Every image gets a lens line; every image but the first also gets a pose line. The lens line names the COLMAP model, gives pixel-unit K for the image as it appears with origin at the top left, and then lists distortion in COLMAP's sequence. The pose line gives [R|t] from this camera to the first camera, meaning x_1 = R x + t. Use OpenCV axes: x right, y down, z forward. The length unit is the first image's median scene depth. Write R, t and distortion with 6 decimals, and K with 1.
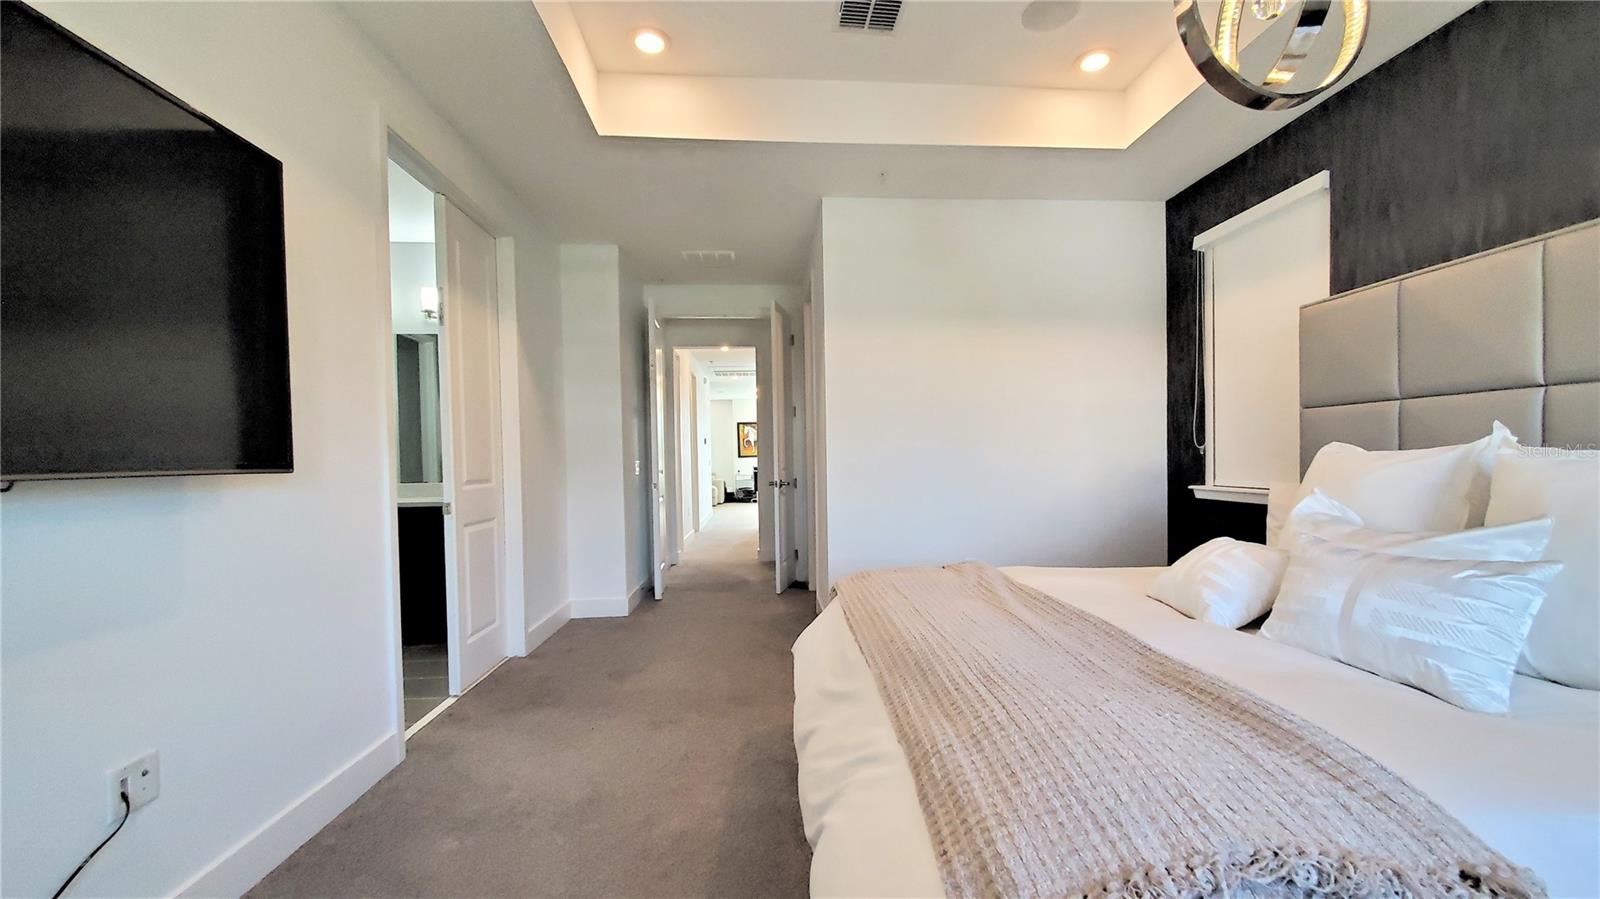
lens RADIAL K [[638.1, 0, 804.6], [0, 638.1, 462.5], [0, 0, 1]] dist [0.007725, -0.002512]
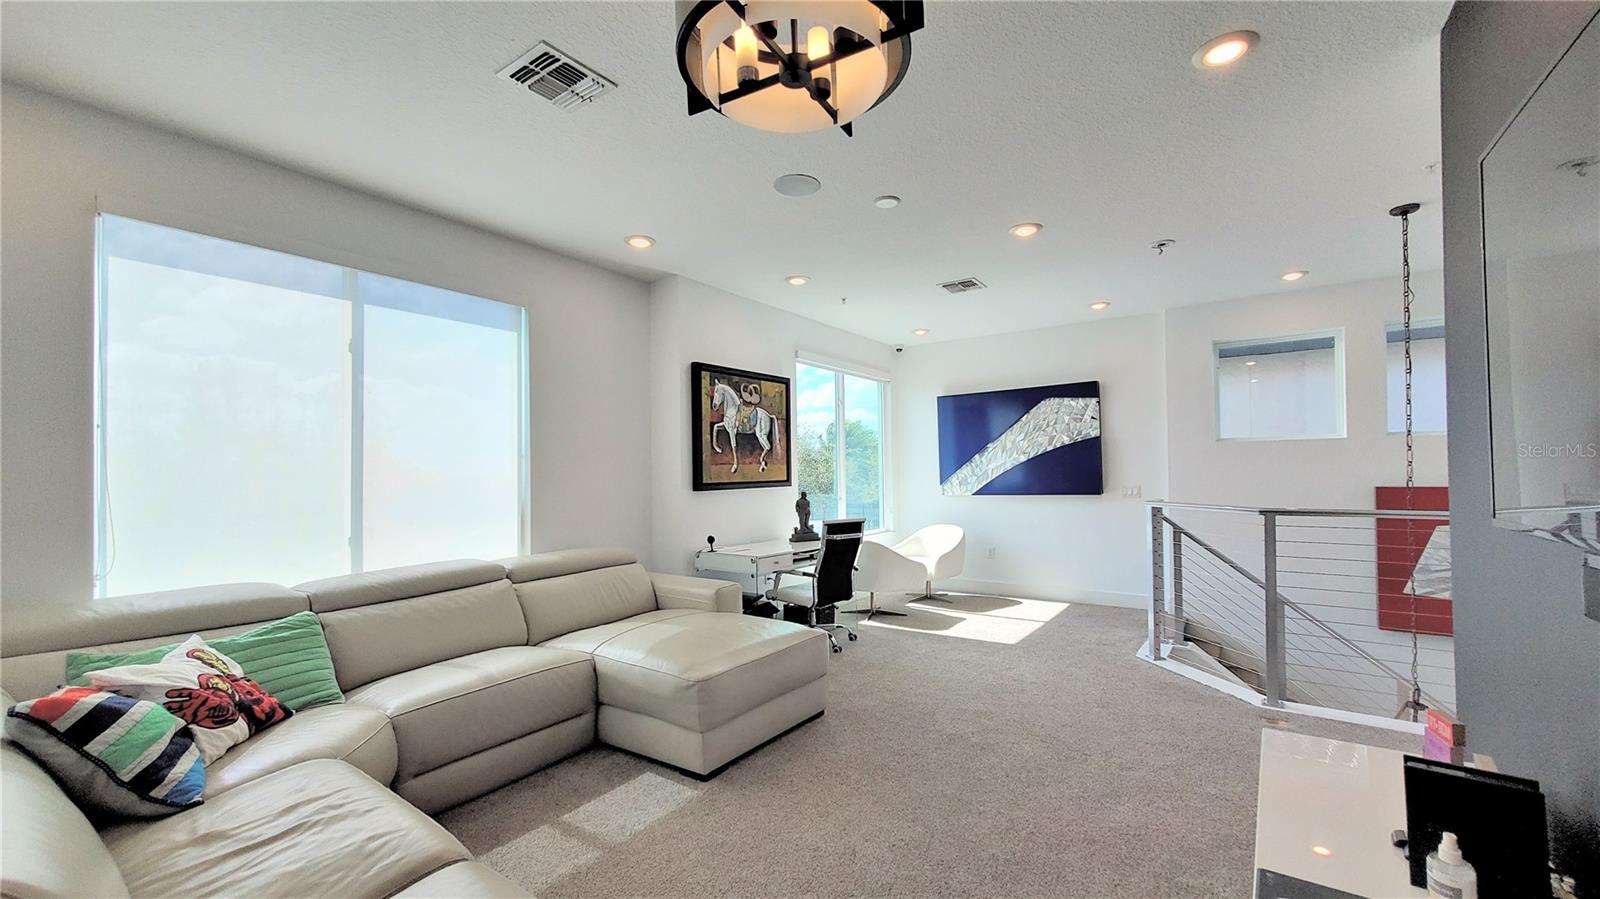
lens RADIAL K [[638.1, 0, 800.7], [0, 638.1, 457.0], [0, 0, 1]] dist [0.007725, -0.002512]
pose [[0.626316, 0.016117, 0.779402, -0.376957], [0.019463, 0.999151, -0.036302, -0.014600], [-0.779326, 0.037906, 0.625471, 1.026691]]
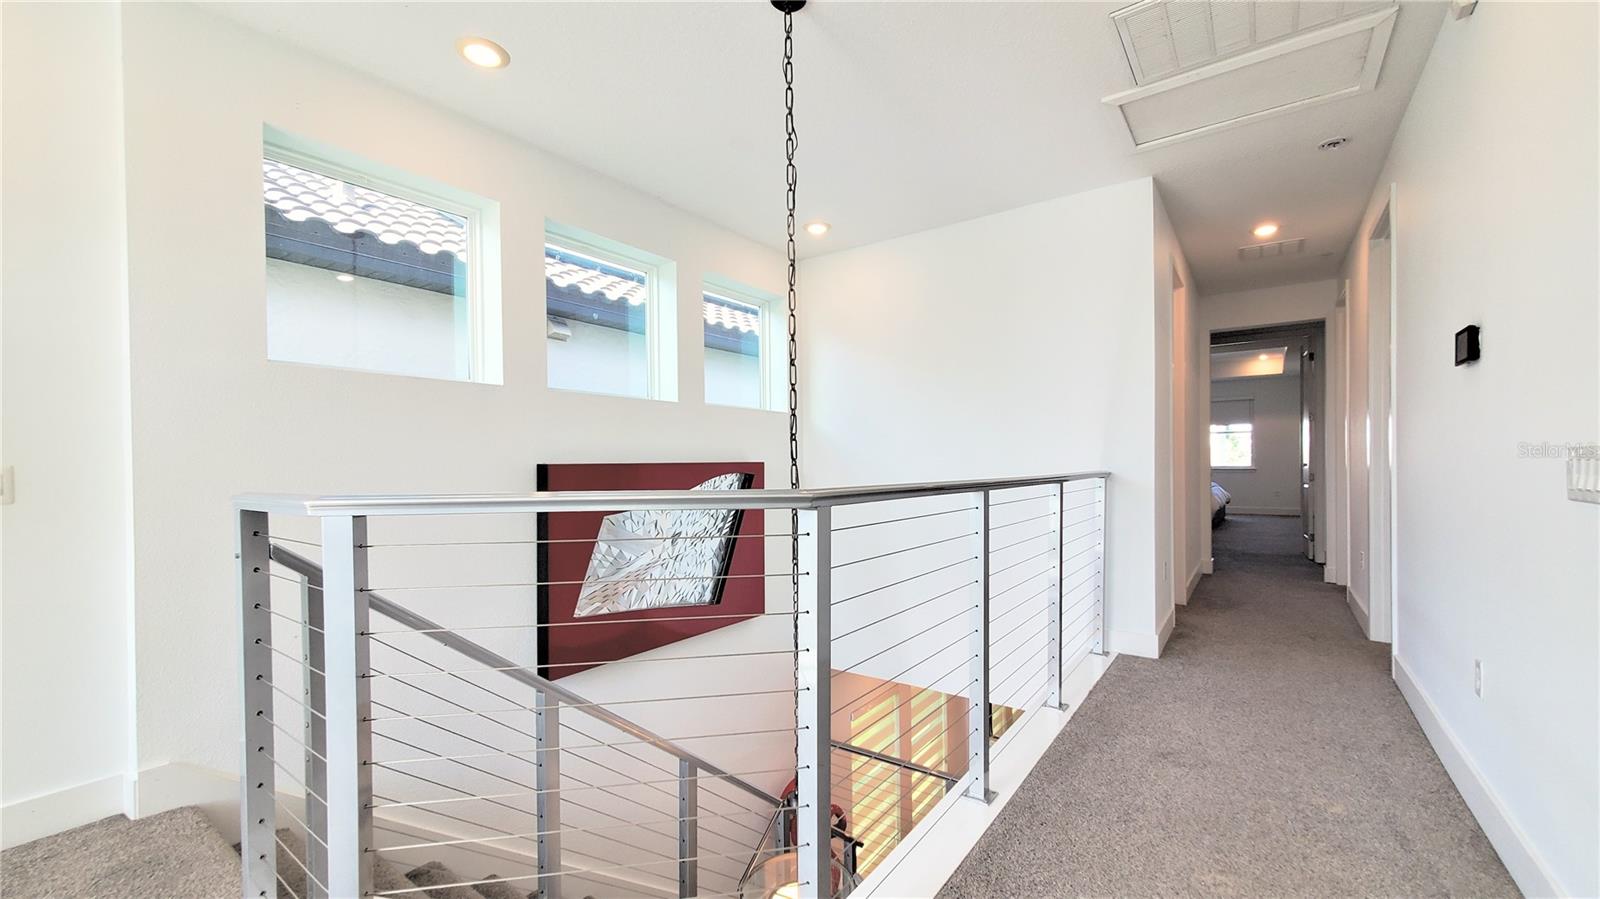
lens RADIAL K [[638.1, 0, 801.5], [0, 638.1, 470.1], [0, 0, 1]] dist [0.007725, -0.002512]
pose [[-0.787568, 0.005652, 0.616202, -0.114912], [0.022922, 0.999535, 0.020129, -0.003788], [-0.615801, 0.029978, -0.787331, 1.119285]]
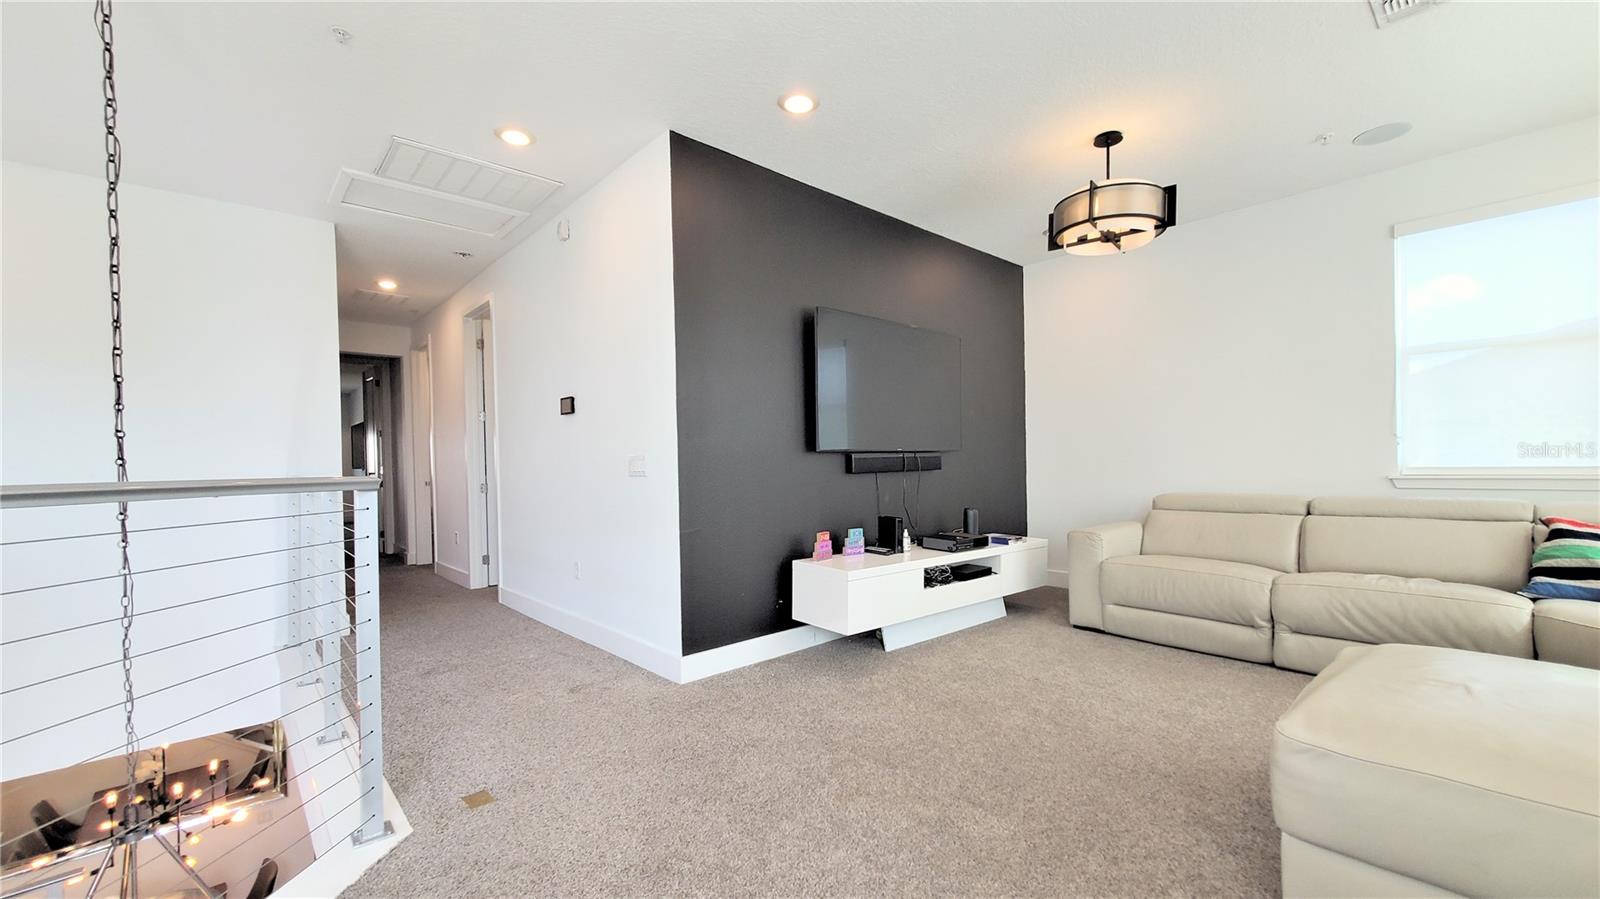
lens RADIAL K [[638.1, 0, 817.4], [0, 638.1, 470.8], [0, 0, 1]] dist [0.007725, -0.002512]
pose [[-0.765457, 0.029630, -0.642804, -0.035585], [0.013992, 0.999470, 0.029410, -0.002886], [0.643334, 0.013518, -0.765466, 1.215687]]
